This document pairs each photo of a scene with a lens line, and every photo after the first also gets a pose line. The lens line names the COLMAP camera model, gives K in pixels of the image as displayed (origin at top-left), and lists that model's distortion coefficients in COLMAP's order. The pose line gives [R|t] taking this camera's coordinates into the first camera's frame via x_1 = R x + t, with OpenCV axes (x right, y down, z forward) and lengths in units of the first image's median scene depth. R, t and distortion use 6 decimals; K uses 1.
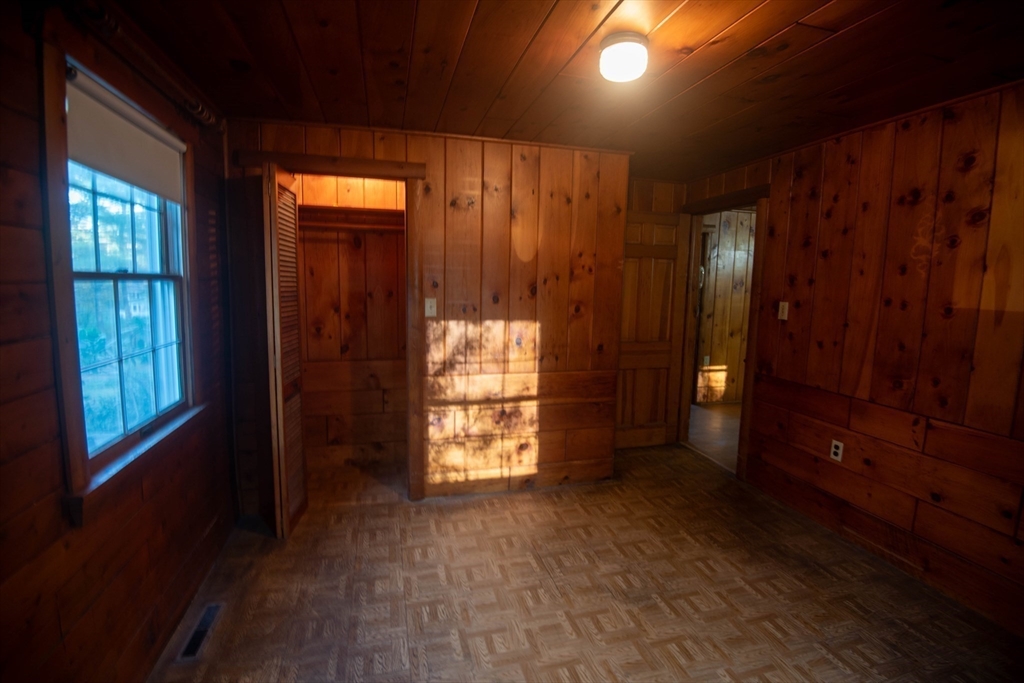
lens RADIAL K [[470.5, 0, 505.2], [0, 470.5, 336.5], [0, 0, 1]] dist [-0.023682, -0.009211]
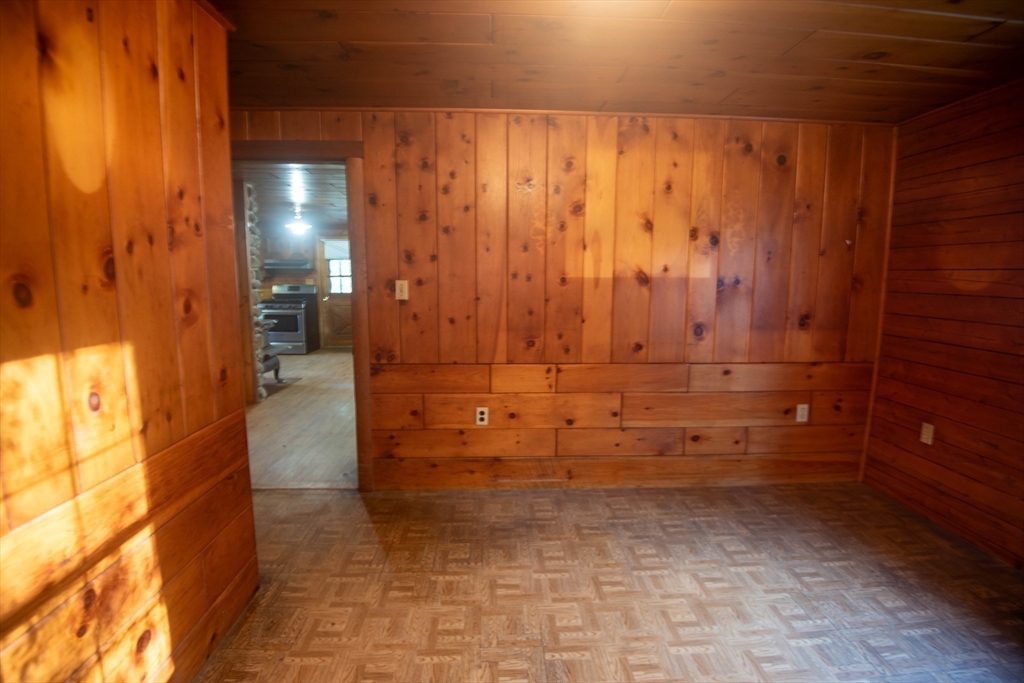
lens RADIAL K [[470.5, 0, 511.0], [0, 470.5, 336.0], [0, 0, 1]] dist [-0.023682, -0.009211]
pose [[0.208164, -0.137498, 0.968381, -0.297151], [0.111892, 0.986918, 0.116078, -0.055498], [-0.971673, 0.084191, 0.220826, 0.679168]]
